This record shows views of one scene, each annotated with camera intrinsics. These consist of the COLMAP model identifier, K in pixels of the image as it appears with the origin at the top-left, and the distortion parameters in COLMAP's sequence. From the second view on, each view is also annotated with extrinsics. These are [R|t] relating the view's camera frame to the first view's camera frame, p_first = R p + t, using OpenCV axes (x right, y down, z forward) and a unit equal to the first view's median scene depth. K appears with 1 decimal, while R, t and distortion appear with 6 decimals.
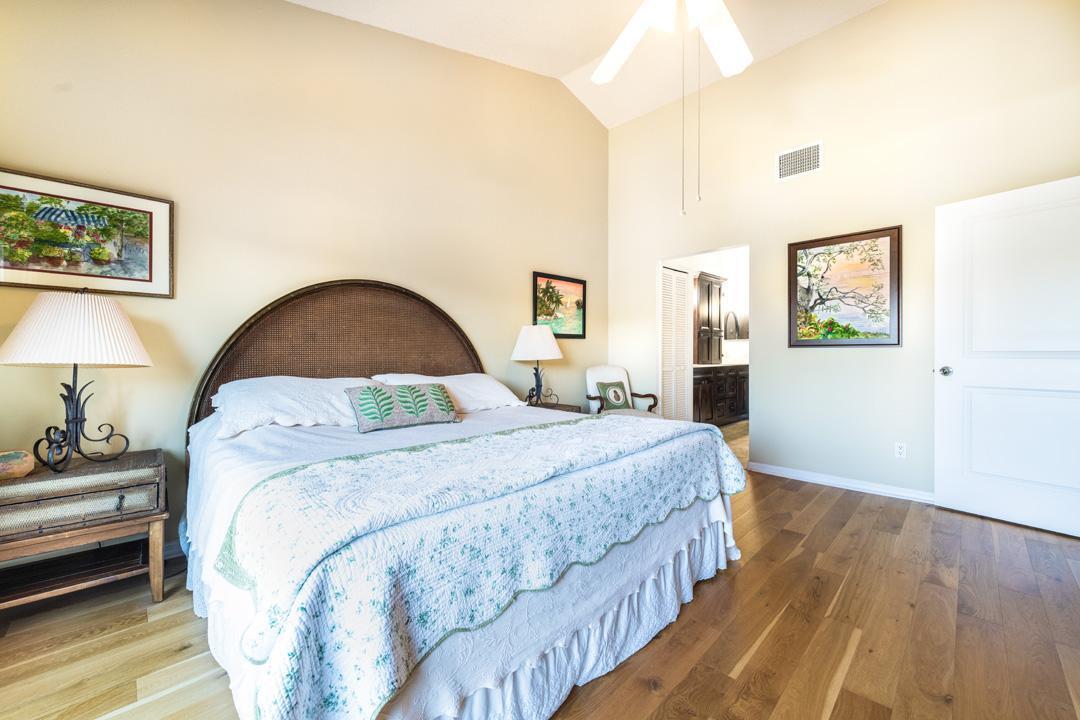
lens RADIAL K [[425.5, 0, 539.8], [0, 425.5, 352.9], [0, 0, 1]] dist [0.000768, -0.000045]
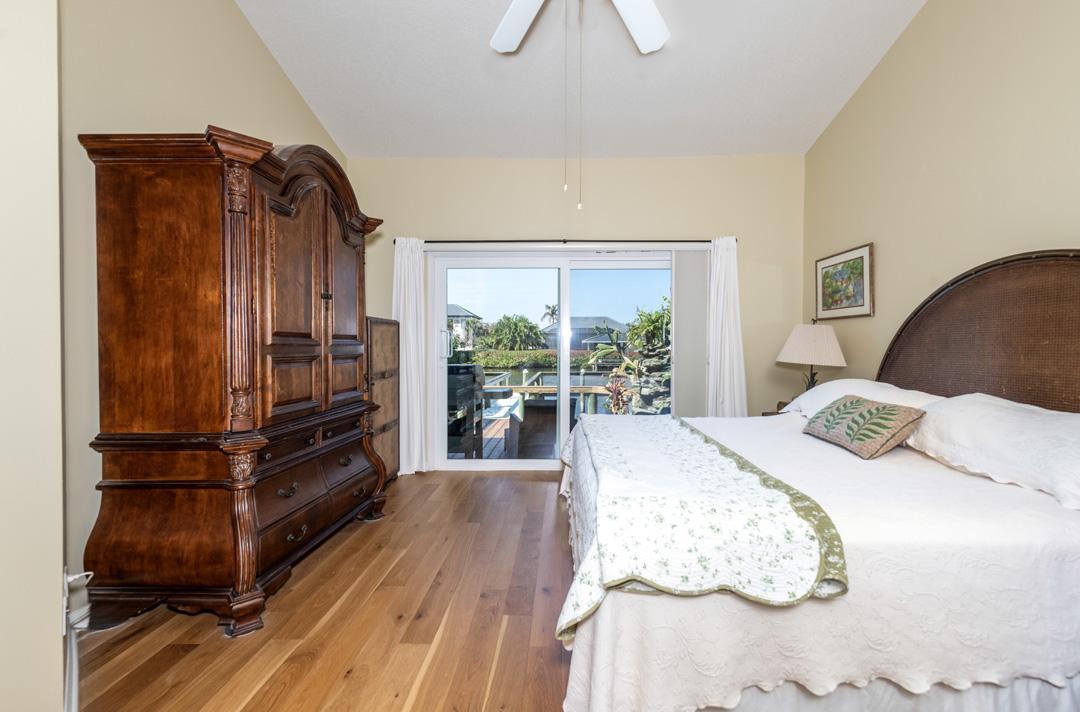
lens RADIAL K [[481.5, 0, 540.0], [0, 481.5, 356.0], [0, 0, 1]] dist [0.001574, -0.000294]
pose [[-0.738777, 0.016390, -0.673750, 1.014143], [0.003401, 0.999782, 0.020592, -0.043650], [0.673941, 0.012921, -0.738672, 1.585803]]
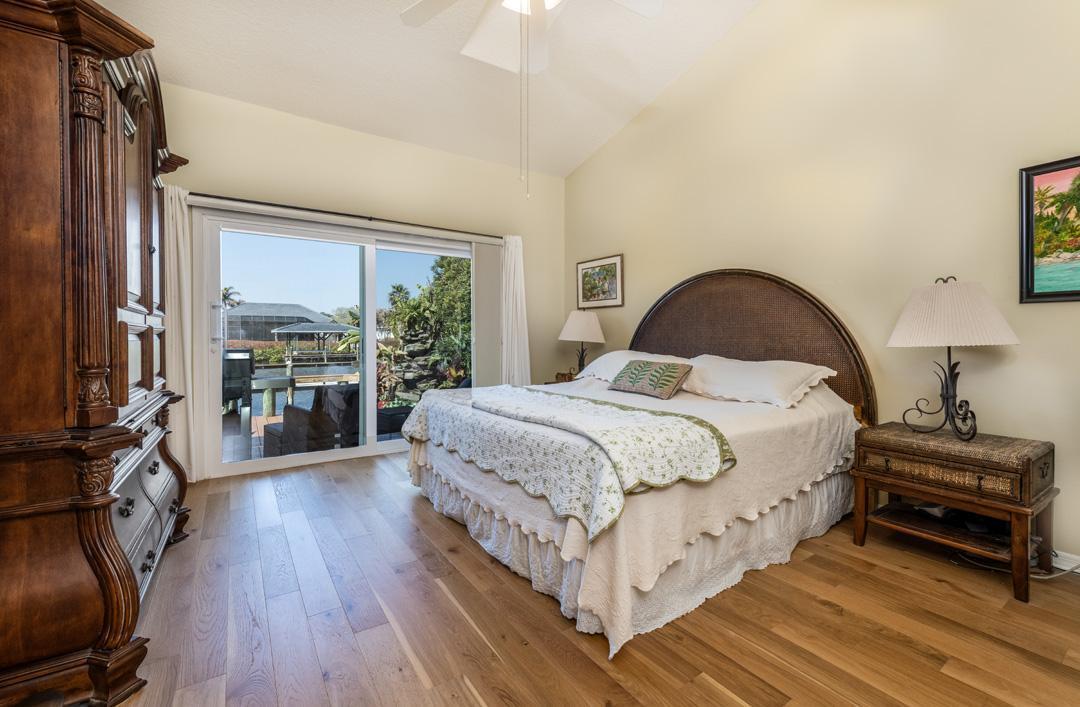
lens RADIAL K [[476.0, 0, 539.2], [0, 476.0, 341.9], [0, 0, 1]] dist [-0.001772, -0.000384]
pose [[-0.209265, 0.010913, -0.977798, 1.364173], [0.003074, 0.999940, 0.010502, 0.002720], [0.977854, -0.000808, -0.209286, 1.209845]]
